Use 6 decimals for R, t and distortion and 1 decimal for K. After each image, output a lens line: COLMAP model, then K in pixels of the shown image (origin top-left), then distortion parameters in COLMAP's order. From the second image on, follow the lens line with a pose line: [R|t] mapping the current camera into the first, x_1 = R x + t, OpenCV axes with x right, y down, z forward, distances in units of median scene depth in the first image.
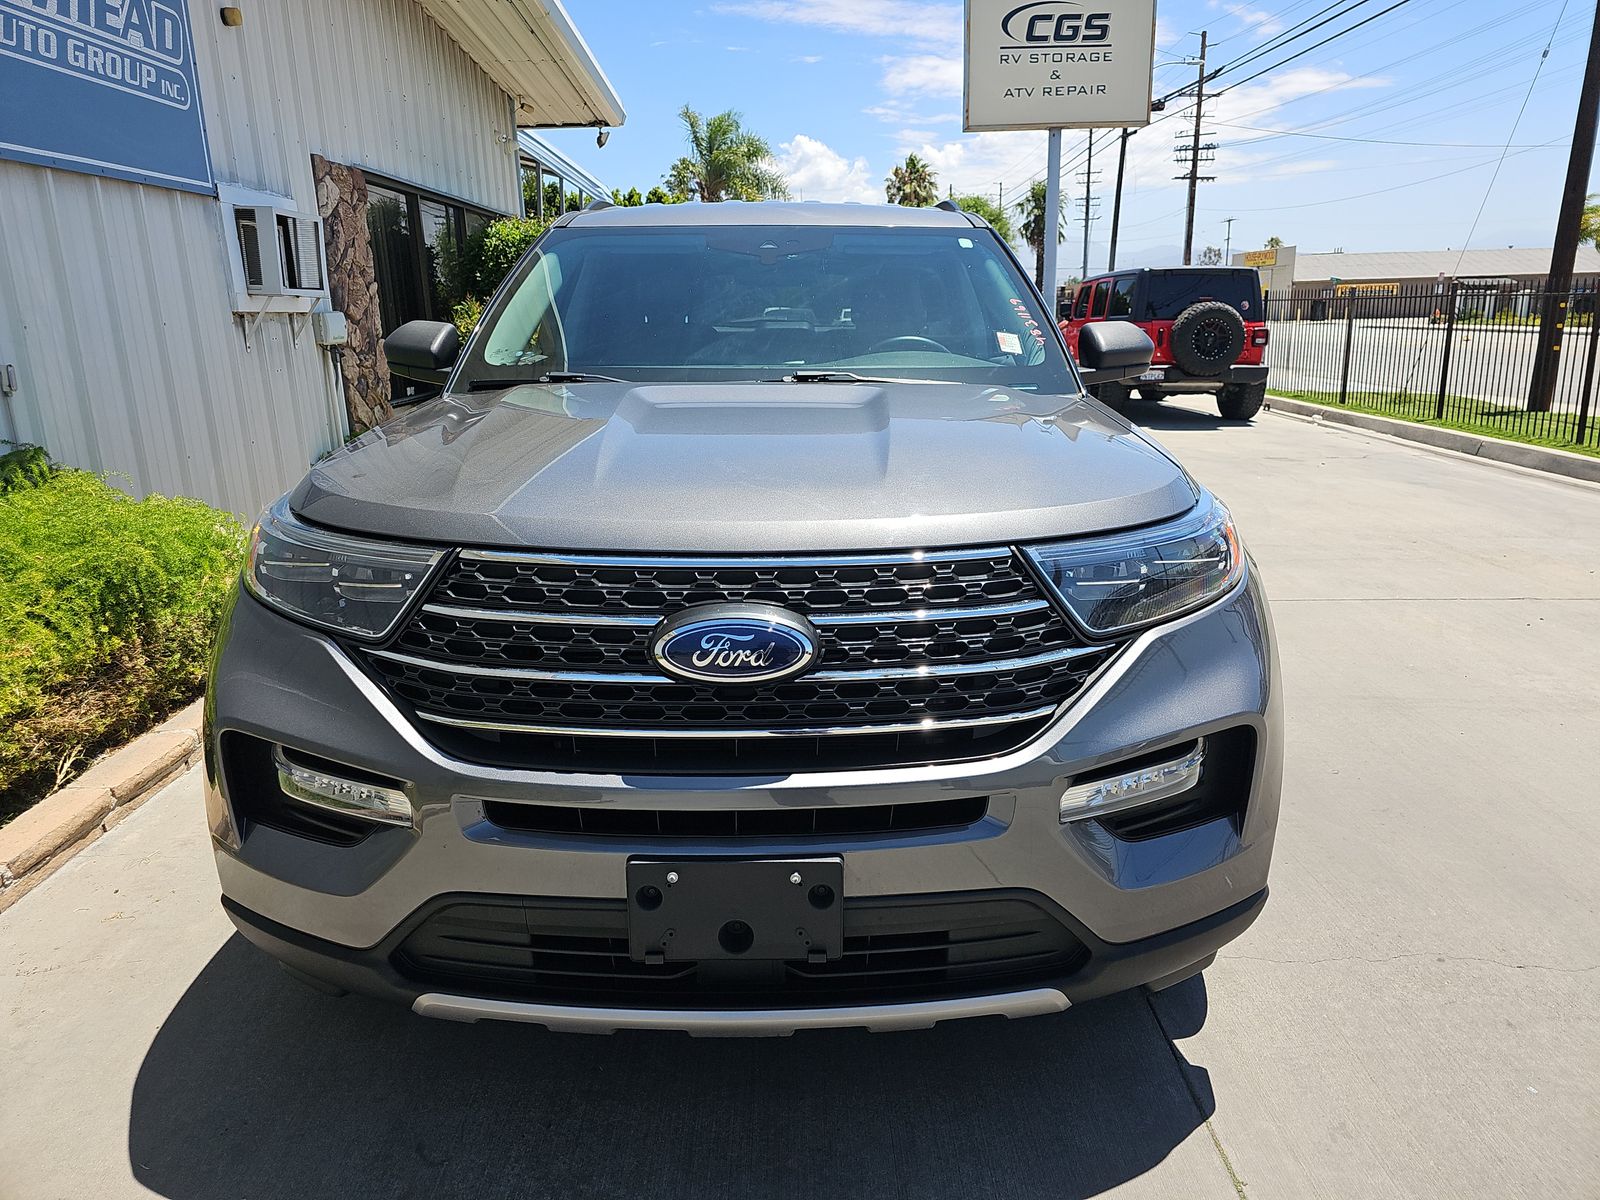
lens RADIAL K [[1068.4, 0, 801.8], [0, 1068.4, 587.1], [0, 0, 1]] dist [0.024389, -0.030261]
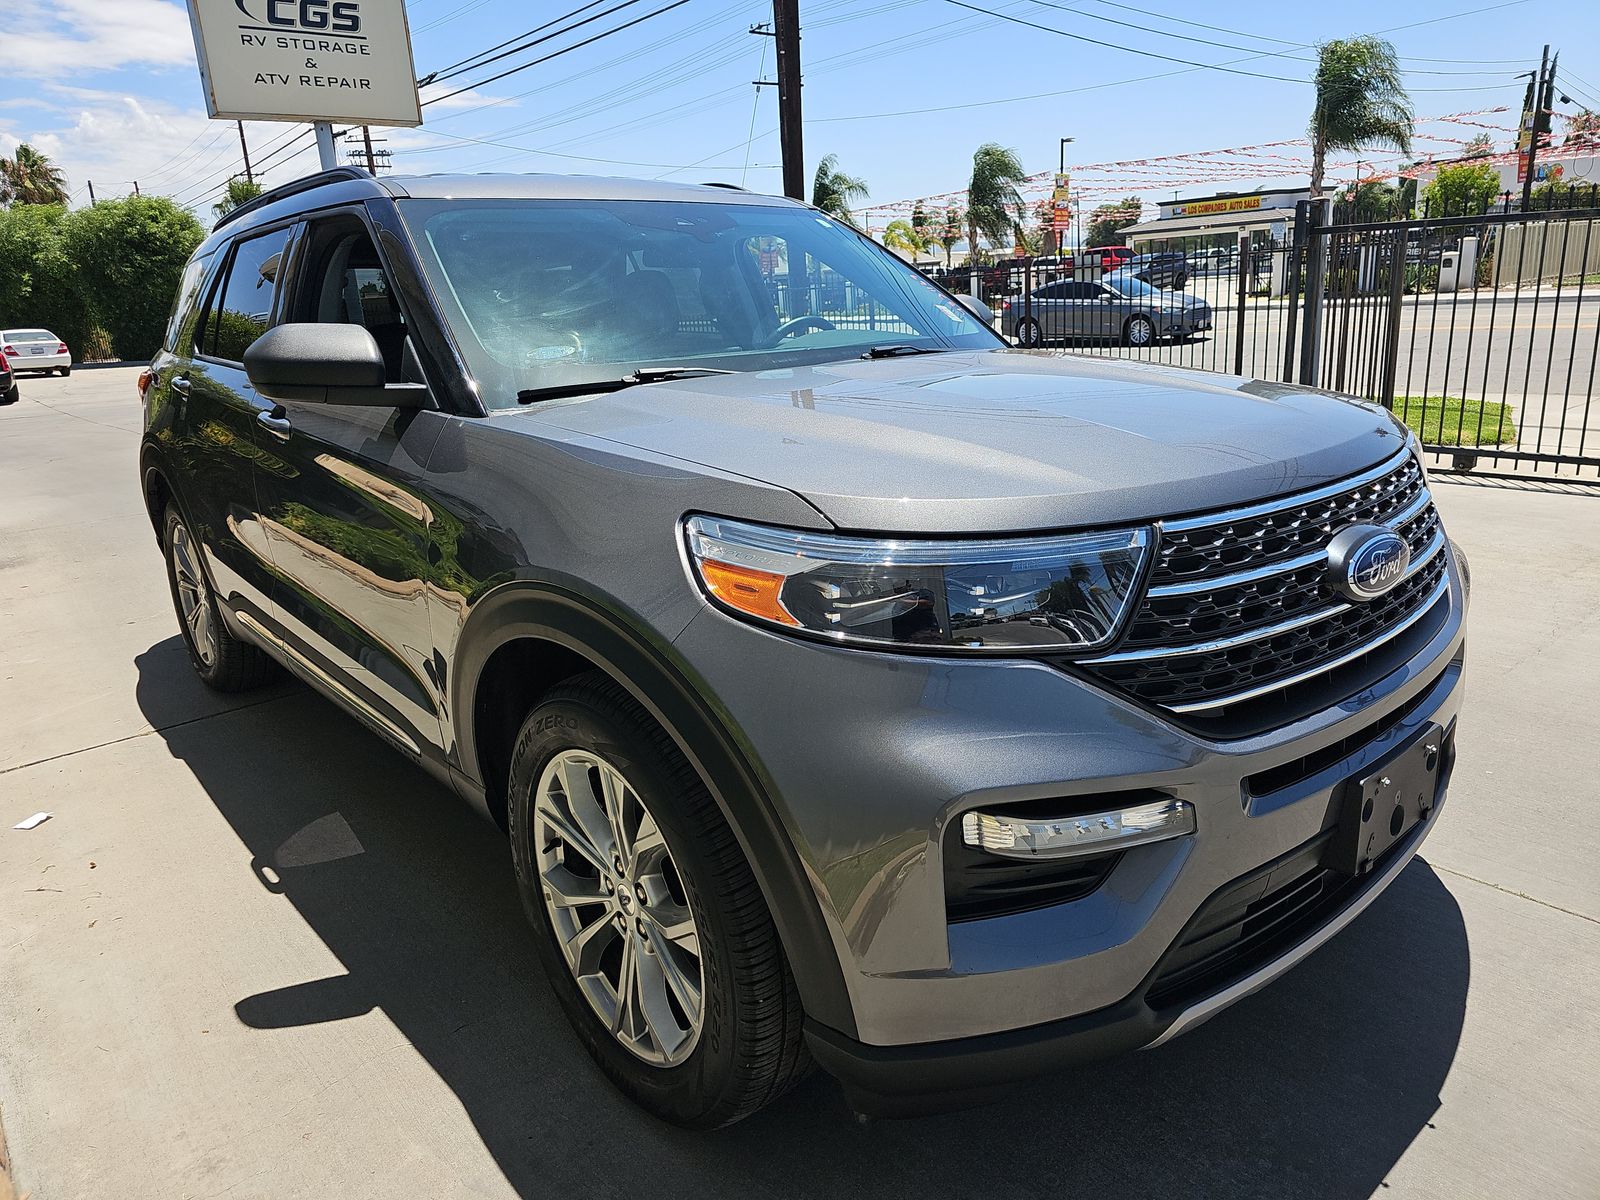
lens RADIAL K [[1068.4, 0, 808.4], [0, 1068.4, 599.5], [0, 0, 1]] dist [0.024389, -0.030261]
pose [[0.752721, -0.205227, 0.625534, -0.114268], [0.203520, 0.976166, 0.075361, -0.010291], [-0.626091, 0.070583, 0.776549, 0.049158]]
